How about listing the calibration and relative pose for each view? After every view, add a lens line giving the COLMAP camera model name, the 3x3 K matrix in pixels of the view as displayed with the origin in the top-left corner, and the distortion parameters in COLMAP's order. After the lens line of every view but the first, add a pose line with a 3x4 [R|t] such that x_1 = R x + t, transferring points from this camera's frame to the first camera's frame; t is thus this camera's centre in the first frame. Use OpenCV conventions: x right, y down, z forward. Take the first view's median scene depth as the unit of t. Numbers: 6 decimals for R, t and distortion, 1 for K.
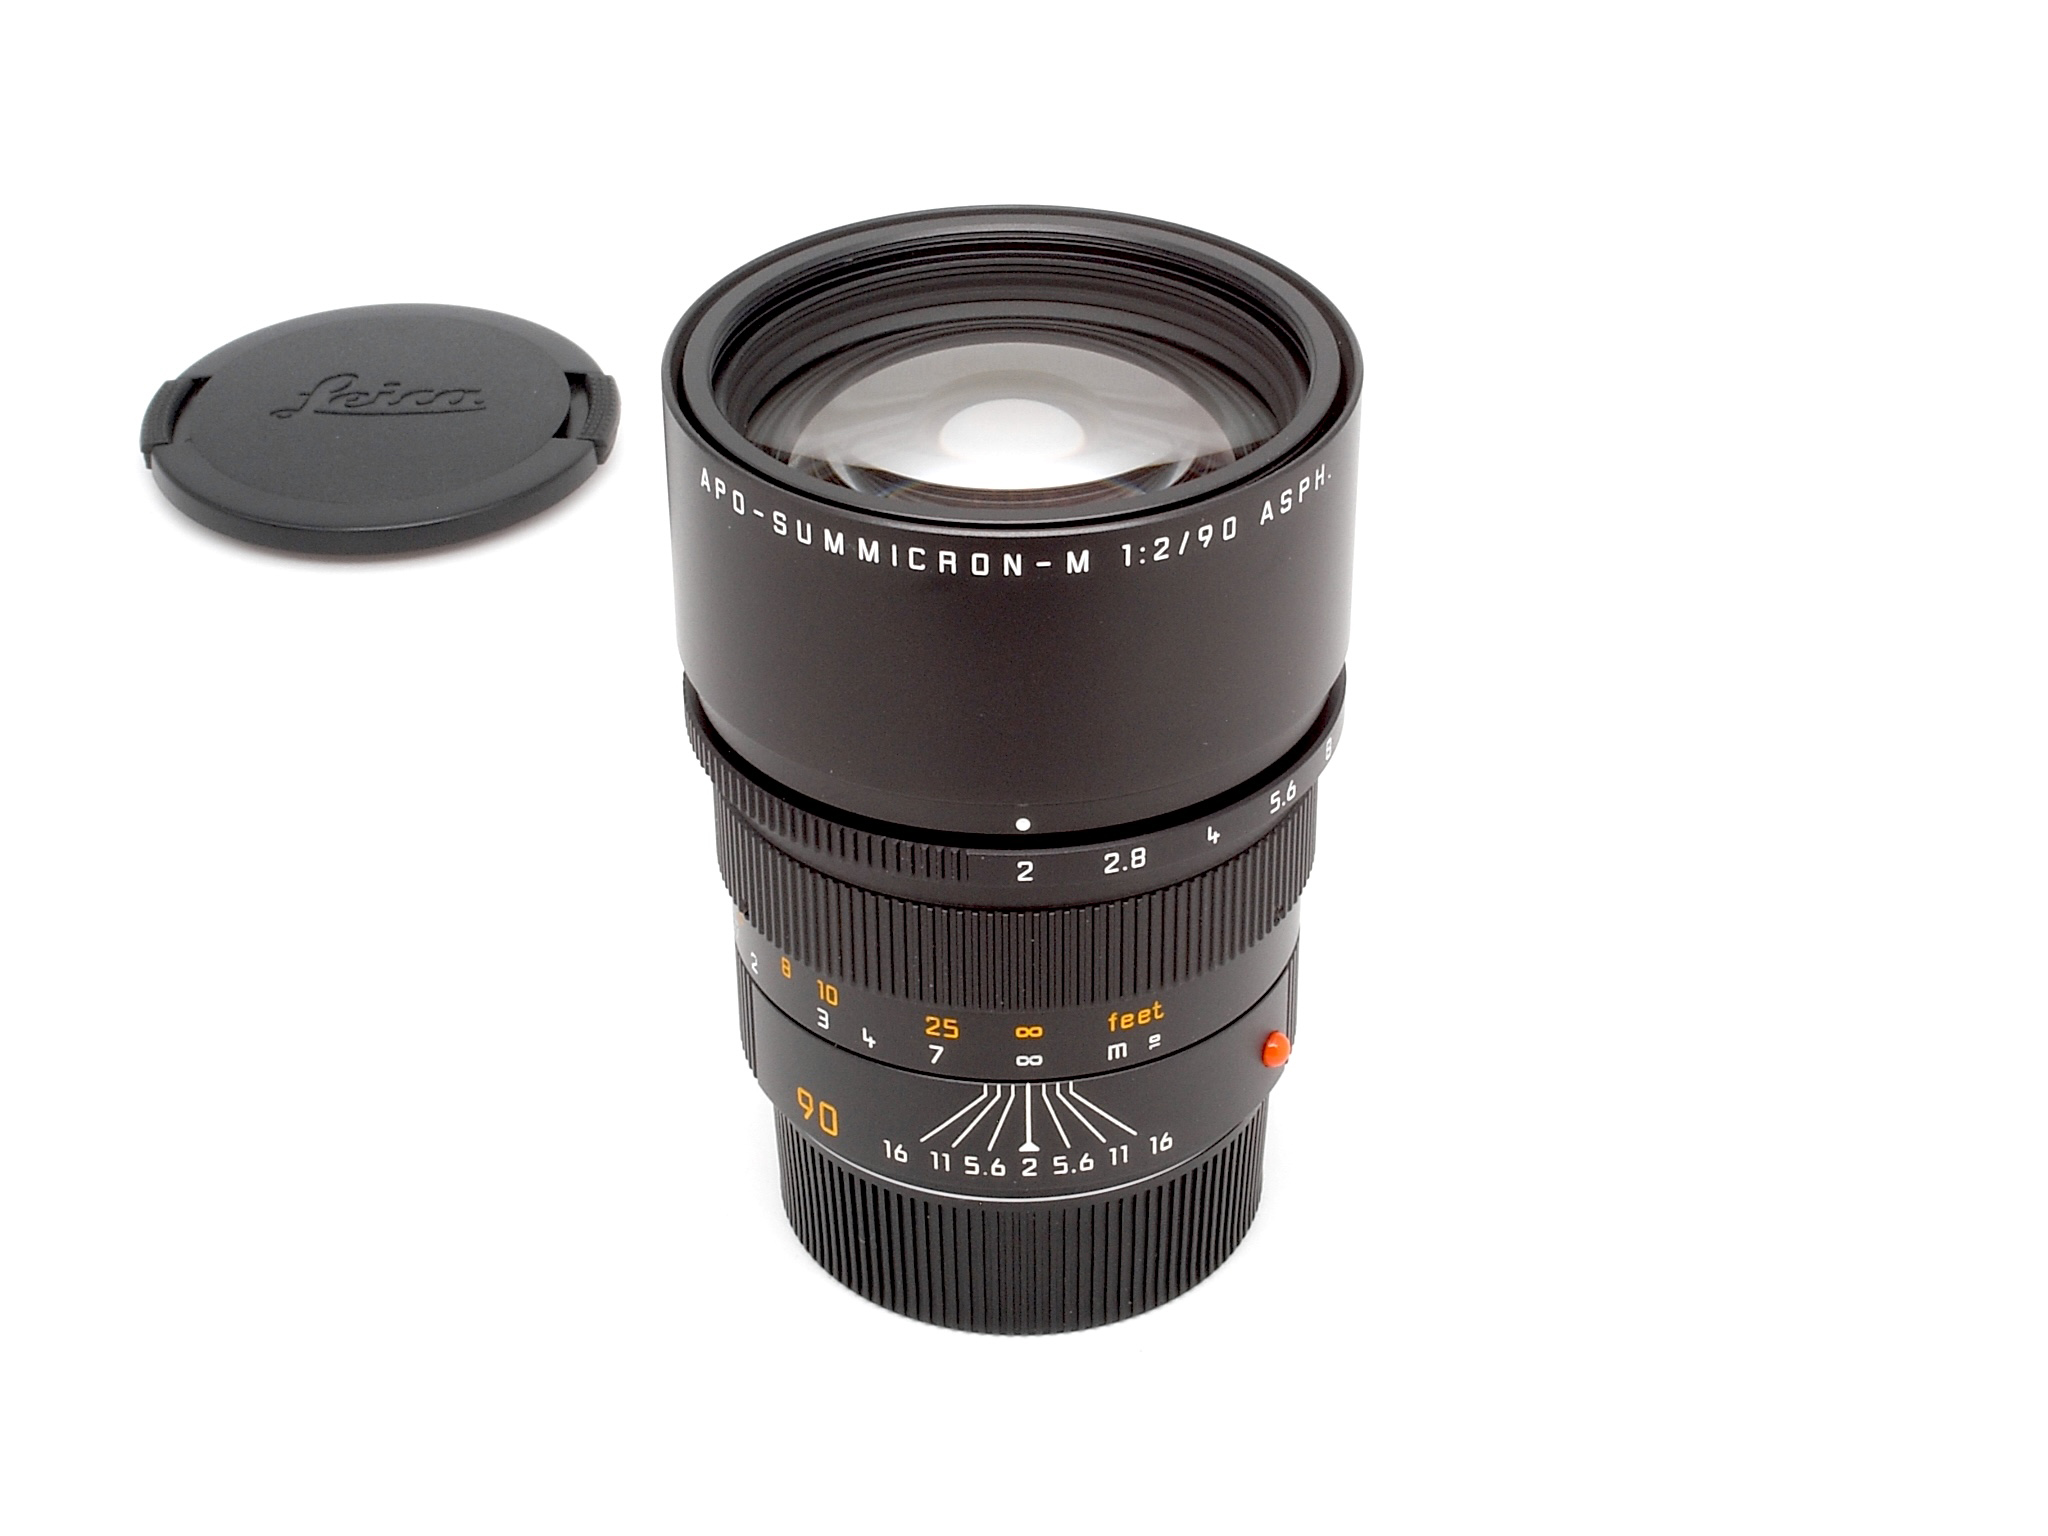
lens RADIAL K [[4262.3, 0, 701.9], [0, 4262.3, 767.1], [0, 0, 1]] dist [0.452180, 0.193728]
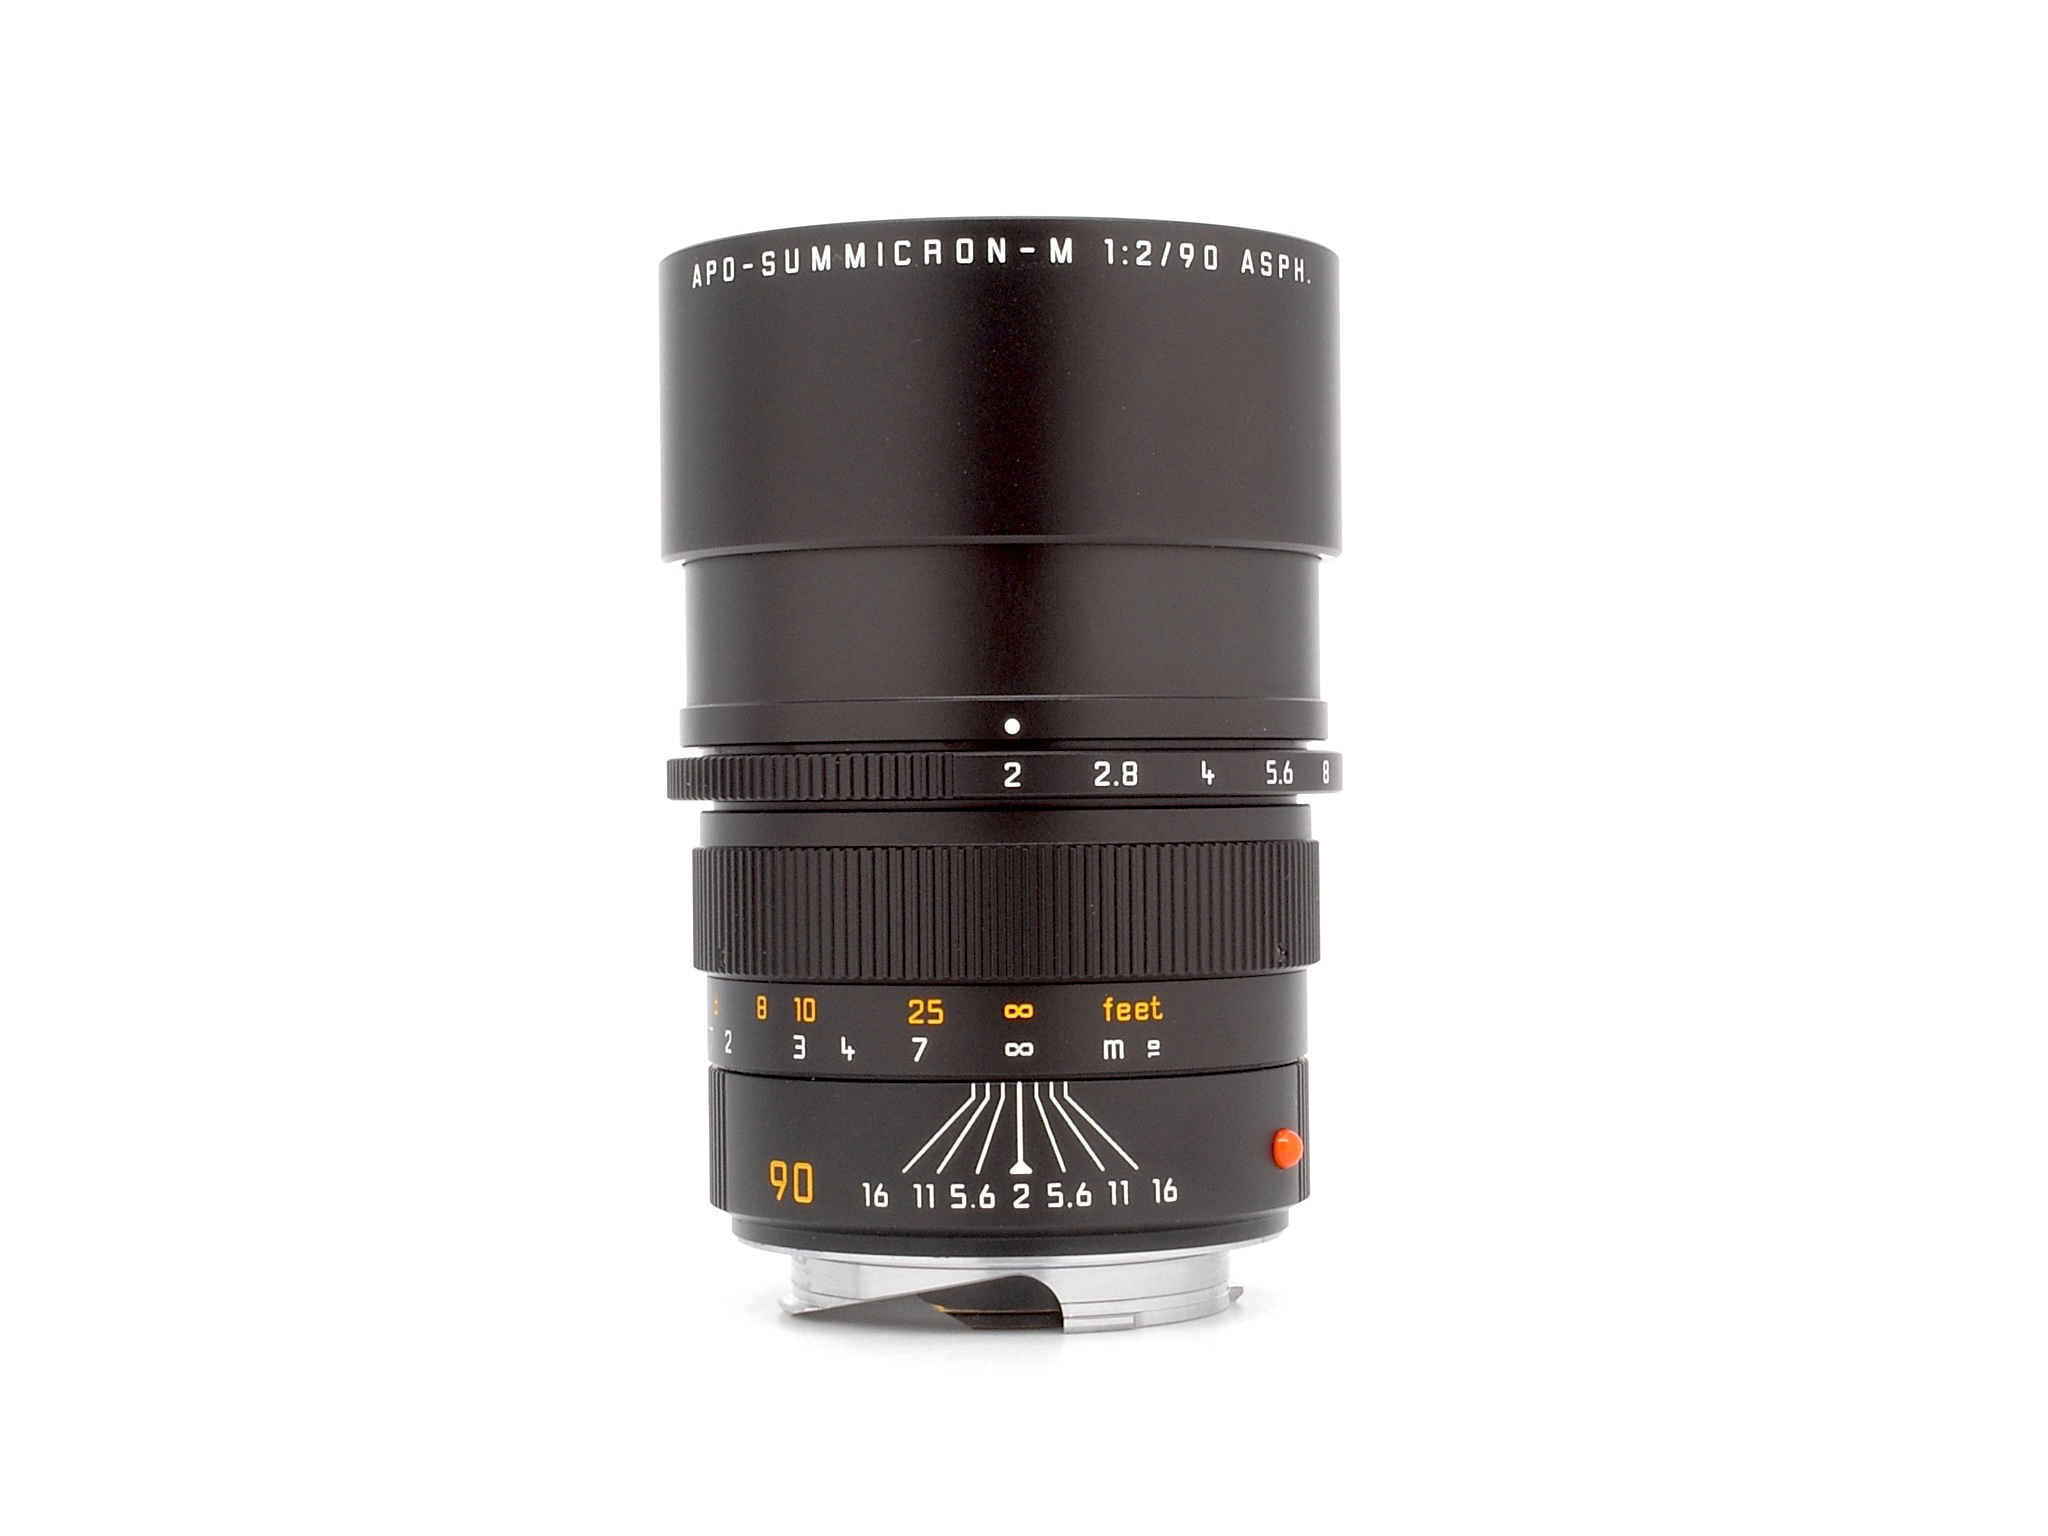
lens RADIAL K [[4262.3, 0, 701.9], [0, 4262.3, 767.1], [0, 0, 1]] dist [0.452180, 0.193728]
pose [[0.999445, 0.031911, -0.009586, 0.014315], [-0.031932, 0.835199, -0.549020, 0.530847], [-0.009514, 0.549021, 0.835754, 0.188001]]
